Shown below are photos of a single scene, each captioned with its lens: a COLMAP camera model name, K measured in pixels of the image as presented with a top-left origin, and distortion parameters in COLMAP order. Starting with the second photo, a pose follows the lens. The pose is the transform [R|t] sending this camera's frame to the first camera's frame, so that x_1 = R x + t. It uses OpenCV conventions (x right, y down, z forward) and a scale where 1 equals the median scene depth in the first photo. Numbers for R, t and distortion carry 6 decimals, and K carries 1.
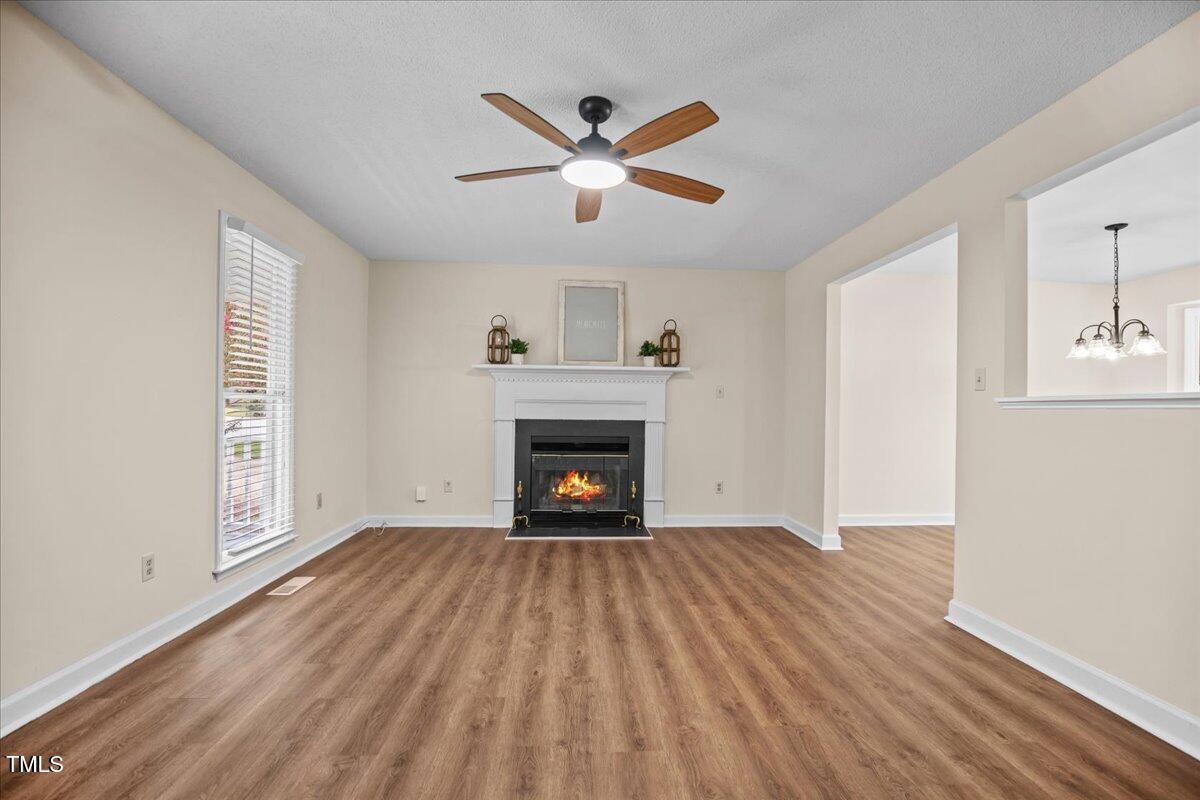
lens RADIAL K [[558.1, 0, 610.1], [0, 558.1, 406.1], [0, 0, 1]] dist [-0.031905, 0.004653]
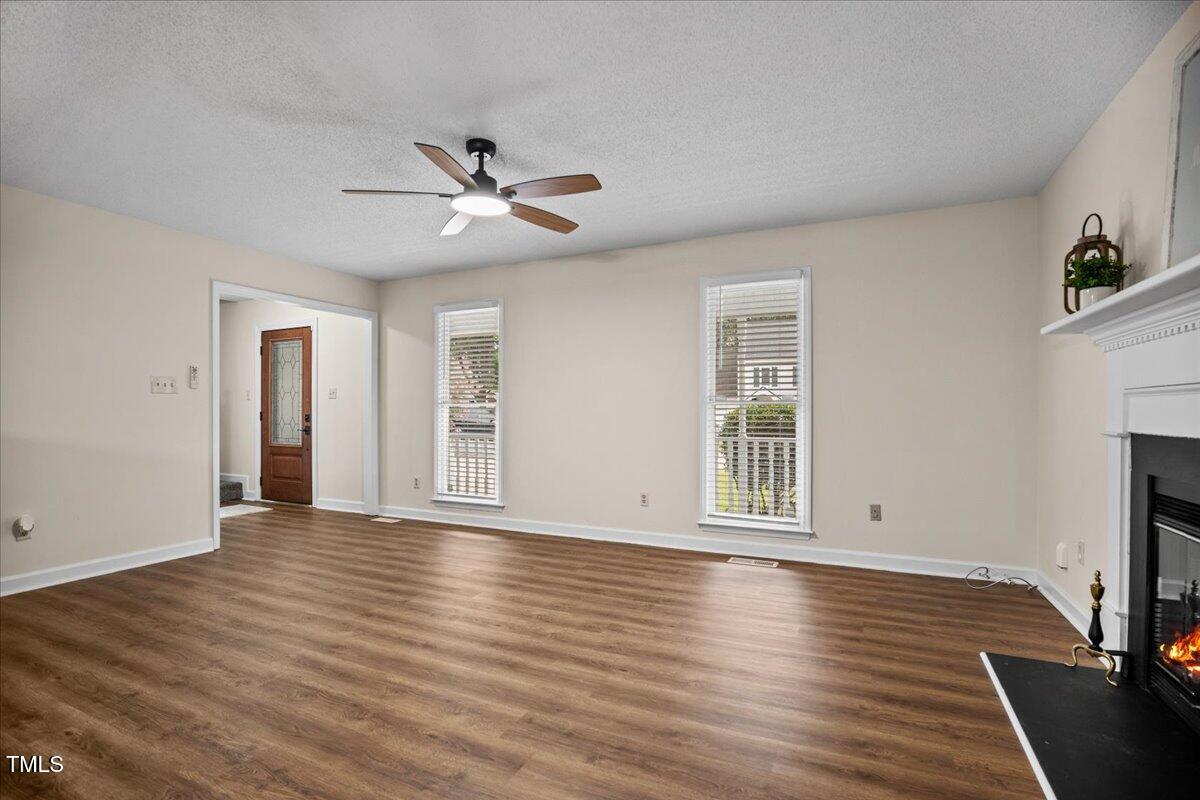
lens RADIAL K [[558.1, 0, 604.1], [0, 558.1, 407.1], [0, 0, 1]] dist [-0.031905, 0.004653]
pose [[-0.487860, -0.017772, -0.872741, 0.640141], [0.001735, 0.999771, -0.021329, 0.019448], [0.872920, -0.011919, -0.487718, 1.346333]]
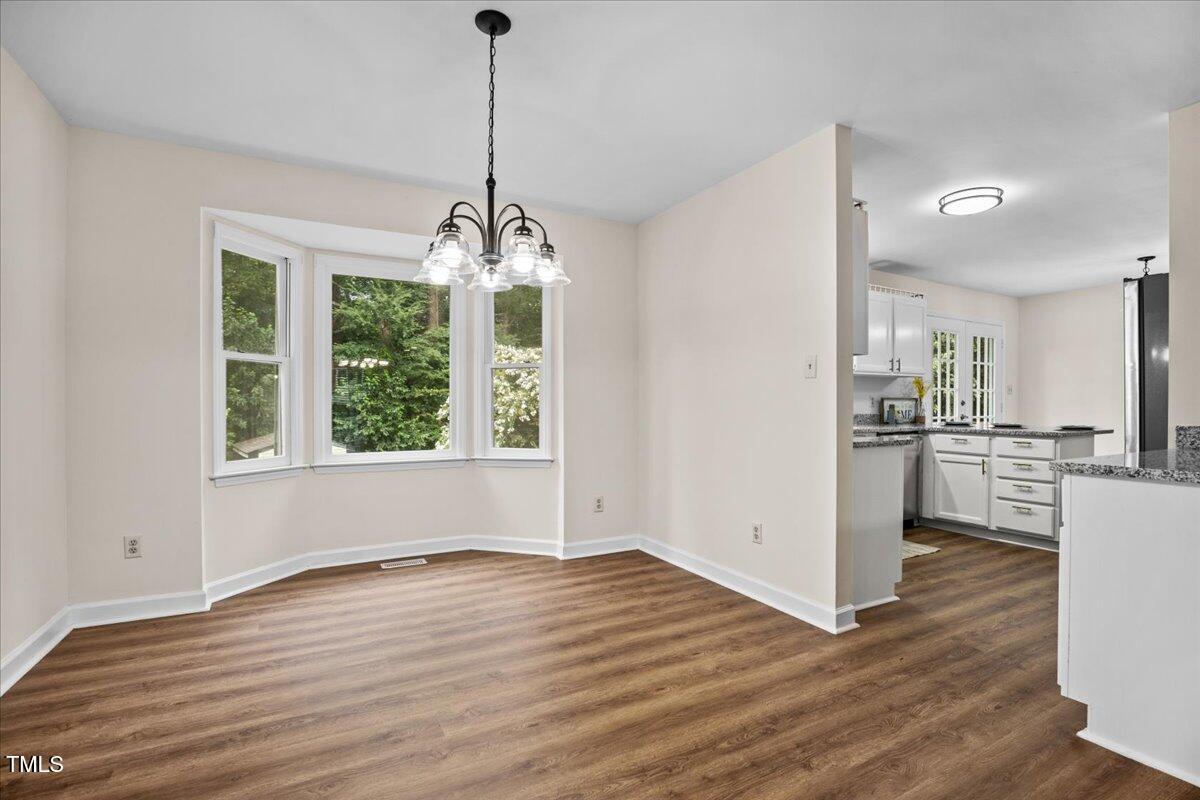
lens RADIAL K [[558.1, 0, 608.4], [0, 558.1, 408.9], [0, 0, 1]] dist [-0.031905, 0.004653]
pose [[-0.421079, -0.020458, 0.906793, 0.500574], [-0.012463, 0.999782, 0.016768, 0.019501], [-0.906938, -0.004241, -0.421242, 1.327031]]
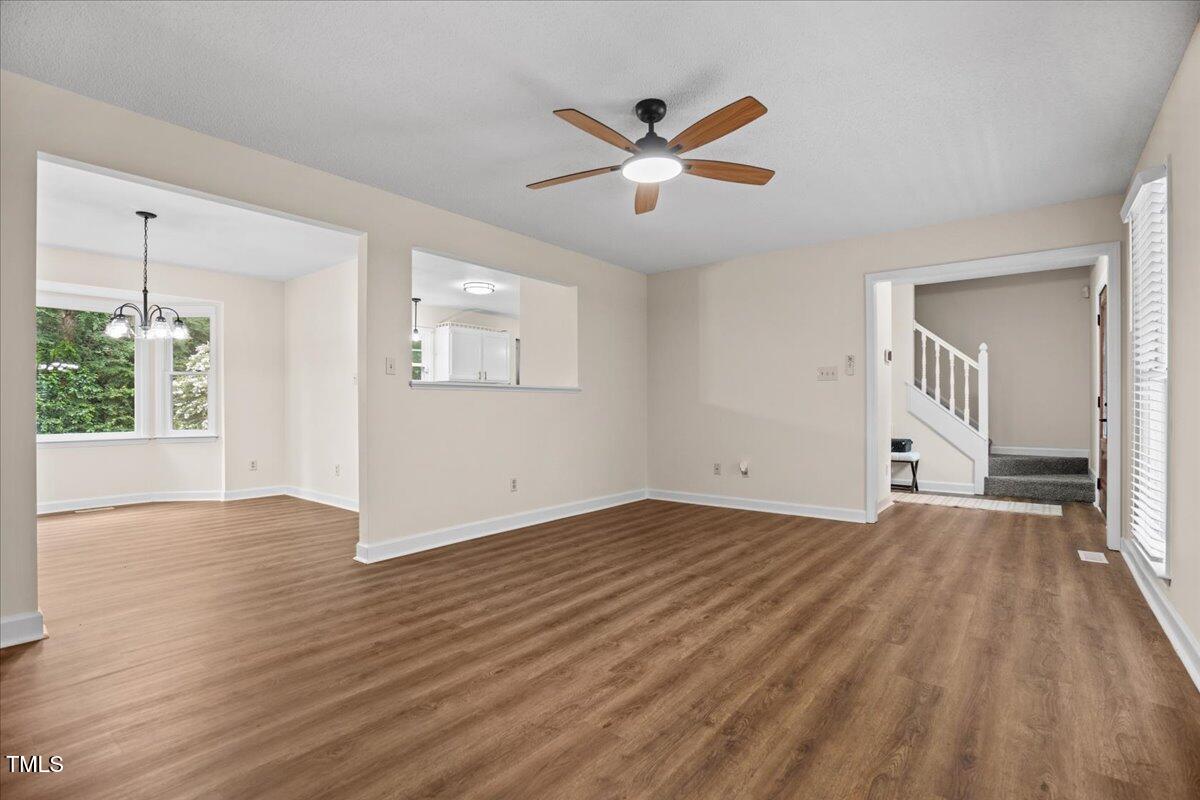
lens RADIAL K [[558.1, 0, 604.1], [0, 558.1, 405.8], [0, 0, 1]] dist [-0.031905, 0.004653]
pose [[-0.740984, -0.010352, 0.671443, -0.524607], [-0.011424, 0.999931, 0.002808, 0.032696], [-0.671426, -0.005590, -0.741051, 1.411097]]
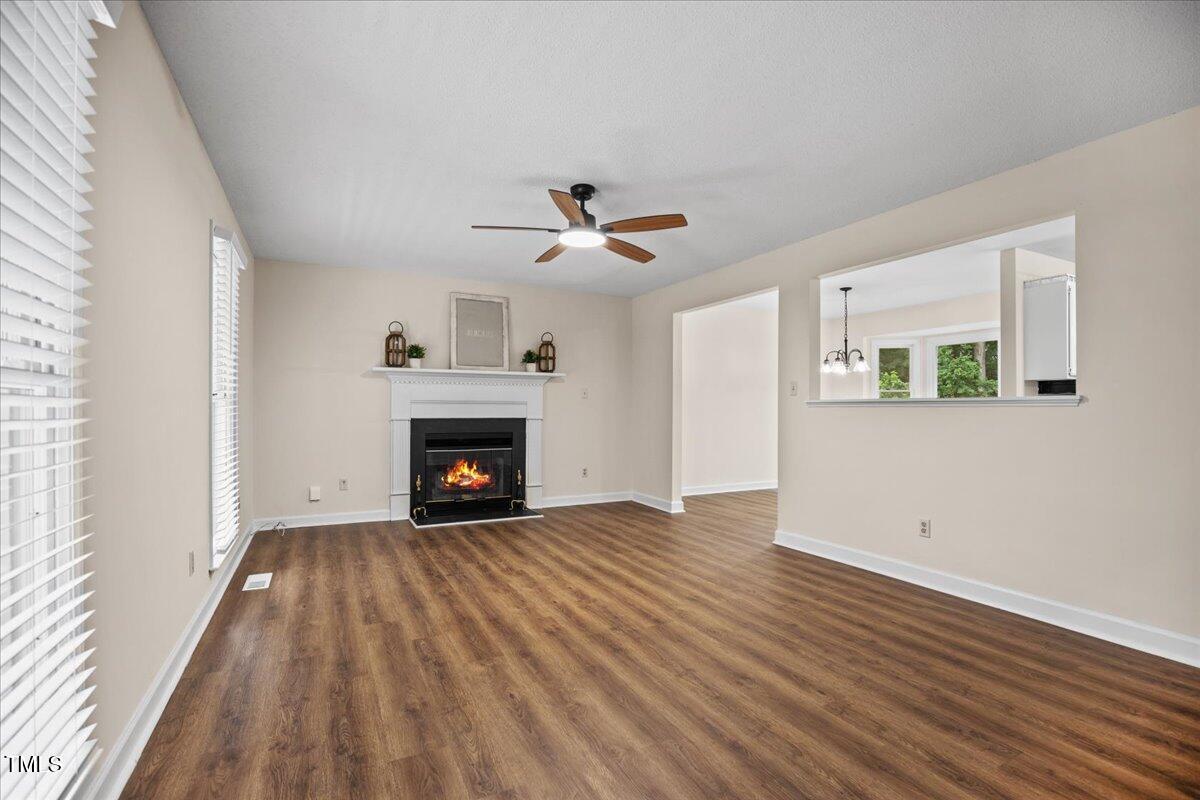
lens RADIAL K [[558.1, 0, 608.9], [0, 558.1, 405.2], [0, 0, 1]] dist [-0.031905, 0.004653]
pose [[0.915936, -0.006435, 0.401272, -0.397048], [0.005190, 0.999978, 0.004189, -0.007506], [-0.401290, -0.001754, 0.915949, -0.221440]]
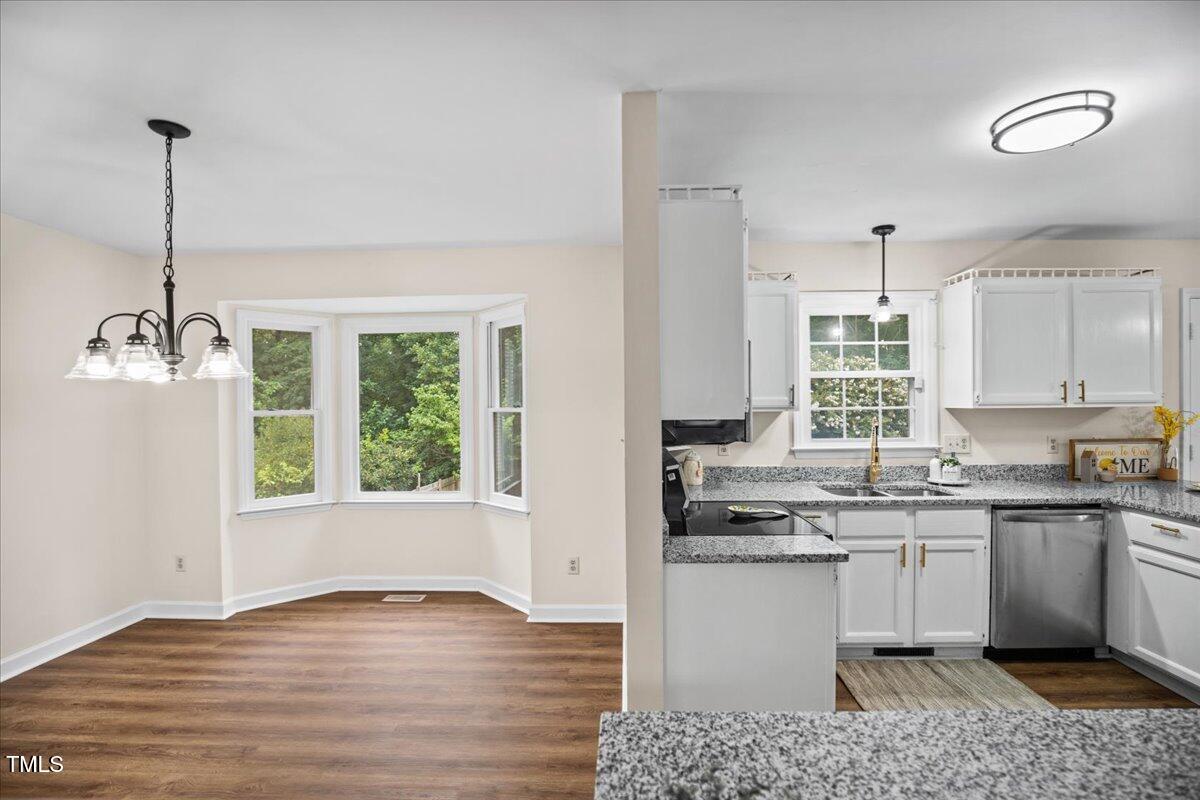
lens RADIAL K [[558.1, 0, 602.4], [0, 558.1, 406.7], [0, 0, 1]] dist [-0.031905, 0.004653]
pose [[0.099191, -0.020354, 0.994860, 0.538090], [0.004452, 0.999790, 0.020011, -0.089066], [-0.995058, 0.002444, 0.099261, 0.641986]]
